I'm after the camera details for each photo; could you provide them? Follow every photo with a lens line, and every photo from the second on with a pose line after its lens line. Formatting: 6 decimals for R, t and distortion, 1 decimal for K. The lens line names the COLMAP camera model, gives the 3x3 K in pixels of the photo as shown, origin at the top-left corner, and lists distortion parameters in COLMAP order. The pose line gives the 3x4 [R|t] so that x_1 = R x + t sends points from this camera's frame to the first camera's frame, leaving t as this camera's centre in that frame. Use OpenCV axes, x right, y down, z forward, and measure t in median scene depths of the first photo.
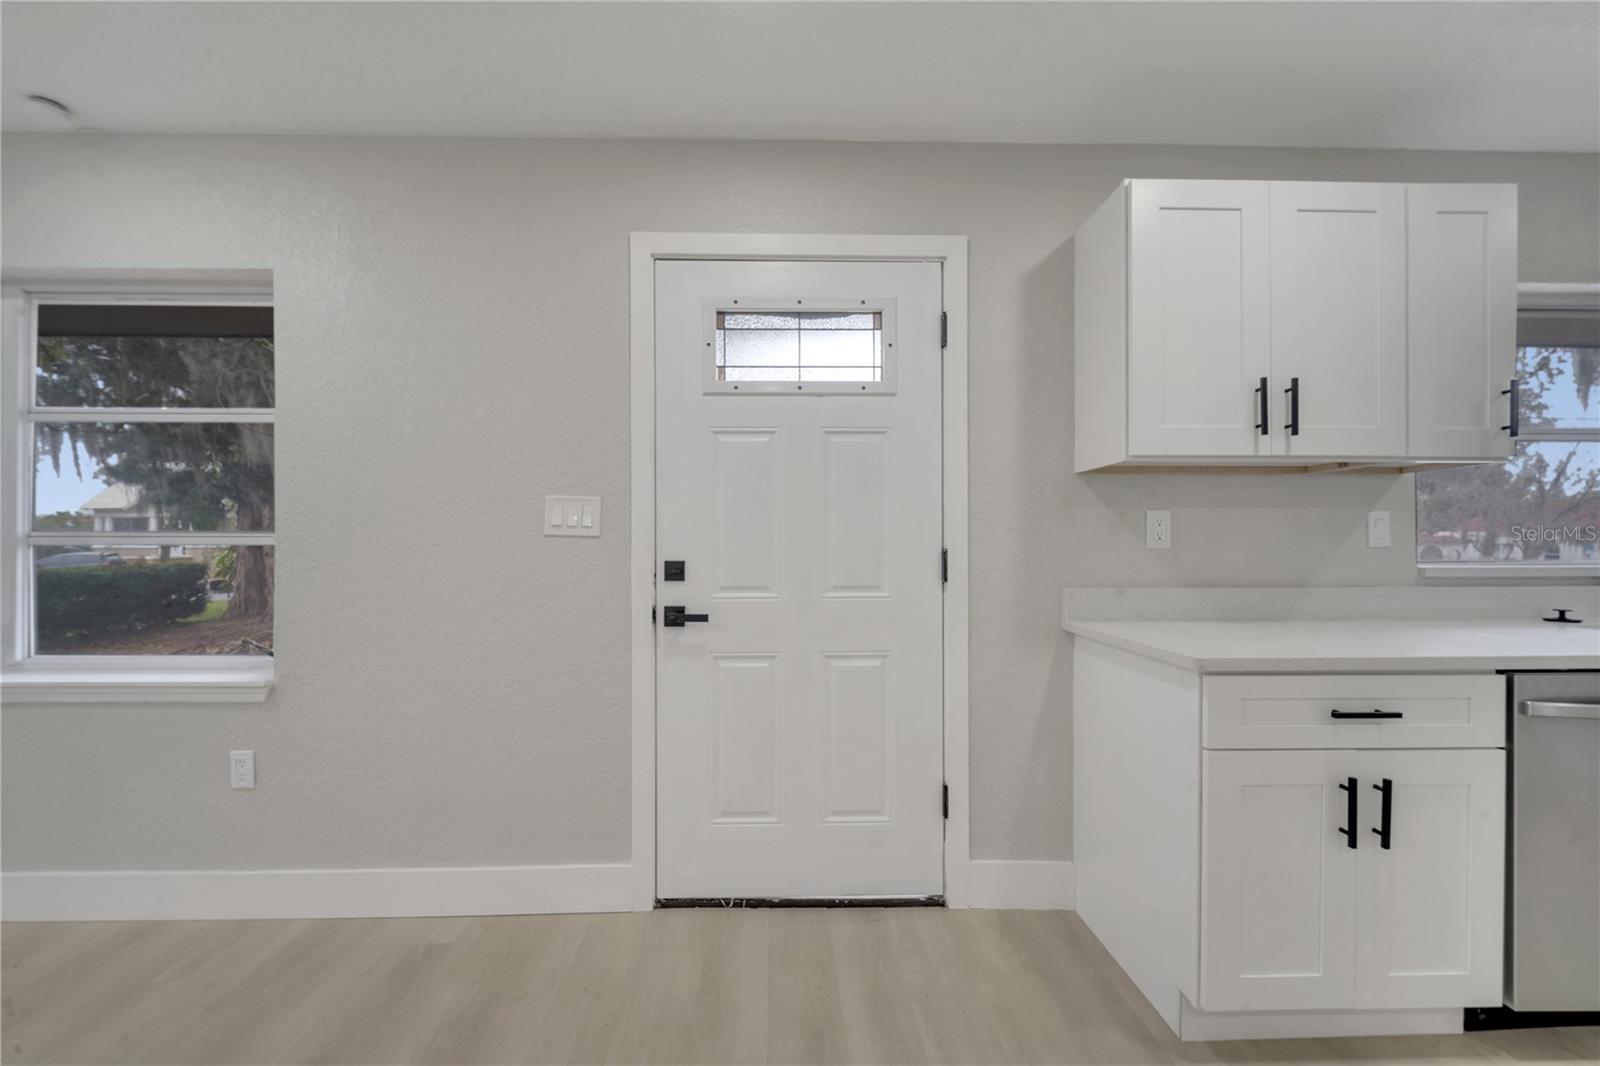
lens RADIAL K [[644.4, 0, 803.3], [0, 644.4, 542.4], [0, 0, 1]] dist [-0.001801, -0.000380]
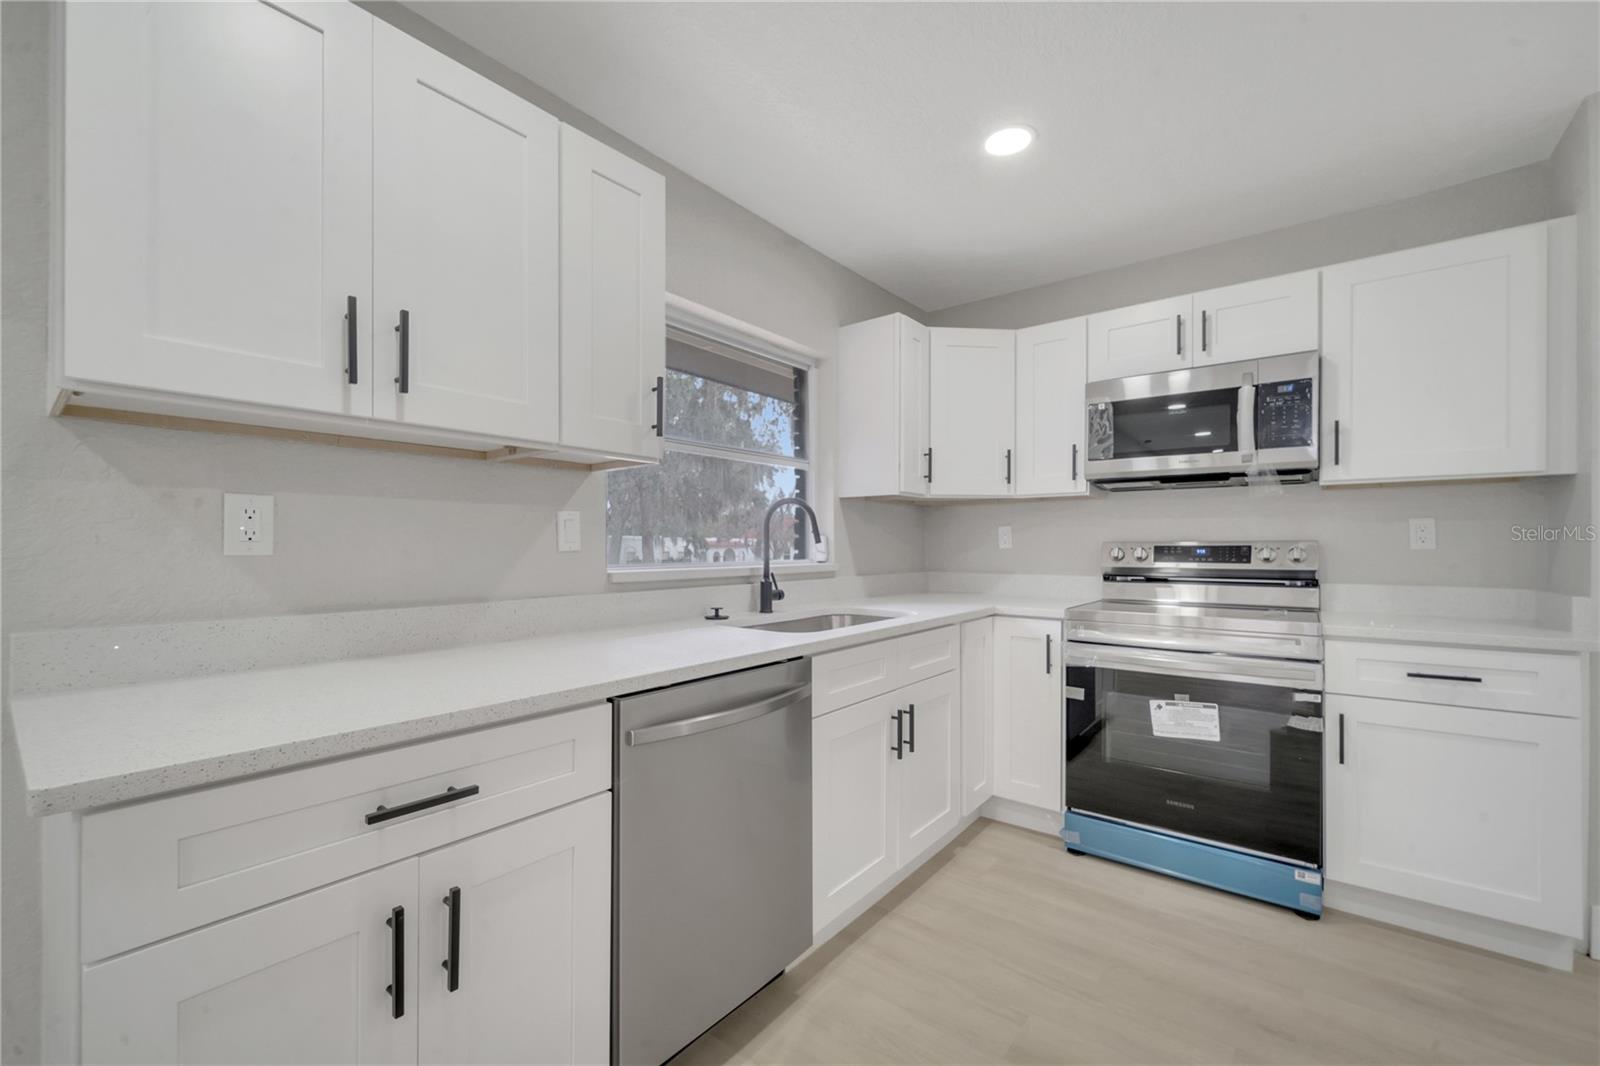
lens RADIAL K [[653.2, 0, 793.9], [0, 653.2, 542.3], [0, 0, 1]] dist [-0.000971, -0.000865]
pose [[0.647652, 0.005759, 0.761914, 0.553106], [-0.001712, 0.999980, -0.006104, -0.000345], [-0.761934, 0.002649, 0.647649, 0.241268]]
